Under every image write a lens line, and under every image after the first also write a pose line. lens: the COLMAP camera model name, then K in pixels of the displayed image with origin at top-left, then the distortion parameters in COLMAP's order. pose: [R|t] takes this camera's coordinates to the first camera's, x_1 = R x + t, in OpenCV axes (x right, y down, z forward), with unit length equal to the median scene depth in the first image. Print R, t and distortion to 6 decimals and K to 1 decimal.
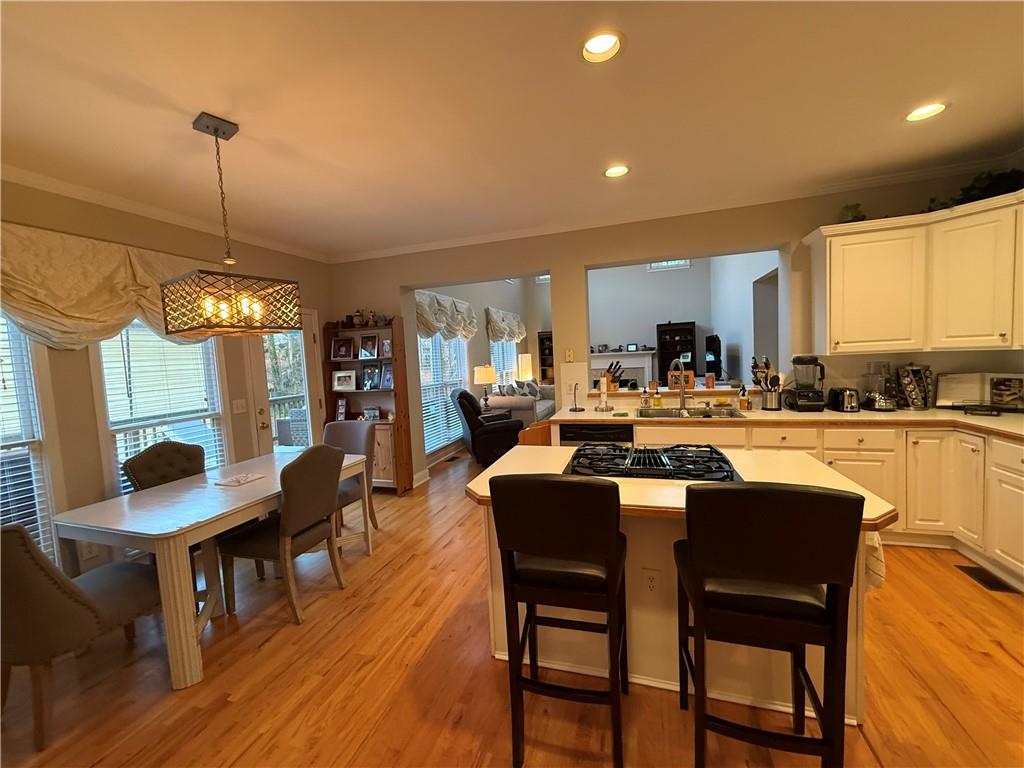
lens RADIAL K [[407.1, 0, 510.5], [0, 407.1, 382.6], [0, 0, 1]] dist [-0.000956, 0.000232]
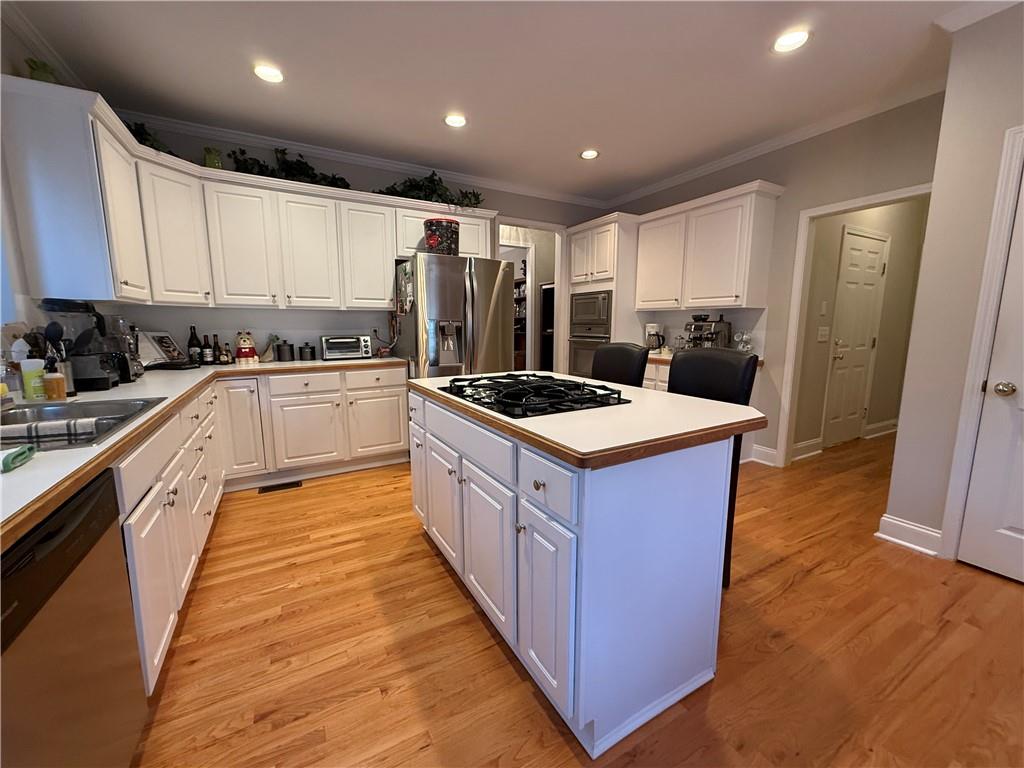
lens RADIAL K [[407.1, 0, 510.5], [0, 407.1, 384.1], [0, 0, 1]] dist [-0.000956, 0.000232]
pose [[-0.726160, -0.042663, 0.686201, -0.231777], [0.088201, 0.984045, 0.154518, 0.025078], [-0.681845, 0.172729, -0.710811, 1.386984]]
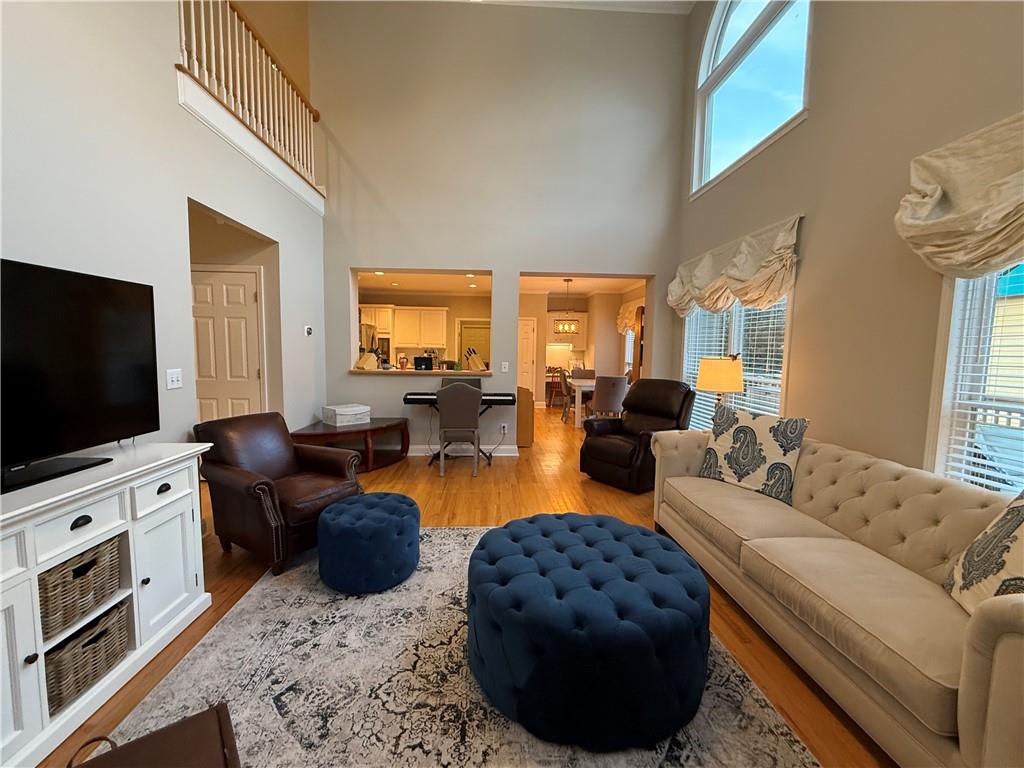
lens RADIAL K [[407.1, 0, 512.5], [0, 407.1, 380.8], [0, 0, 1]] dist [-0.000956, 0.000232]
pose [[-0.932644, 0.076552, -0.352584, 1.115071], [0.016269, 0.985161, 0.170862, -0.343219], [0.360432, 0.153618, -0.920049, 4.066377]]
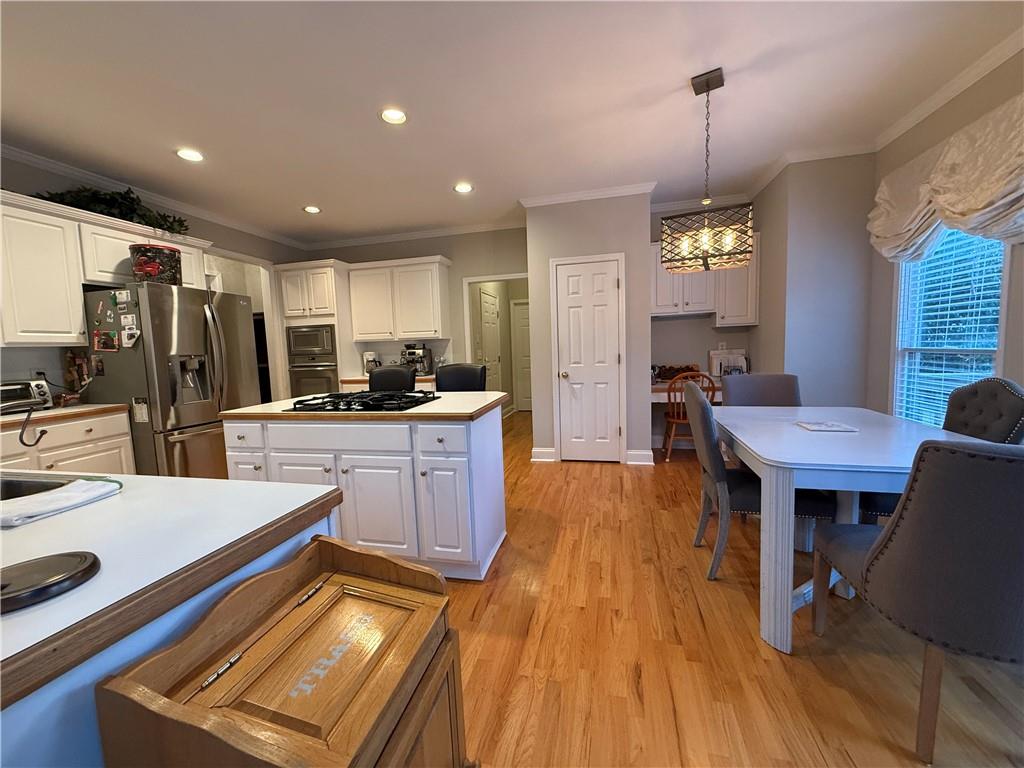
lens RADIAL K [[407.1, 0, 509.4], [0, 407.1, 386.7], [0, 0, 1]] dist [-0.000956, 0.000232]
pose [[-0.993319, 0.098982, -0.059327, -0.019915], [0.087849, 0.981960, 0.167440, -0.027482], [0.074830, 0.161110, -0.984096, 1.930831]]
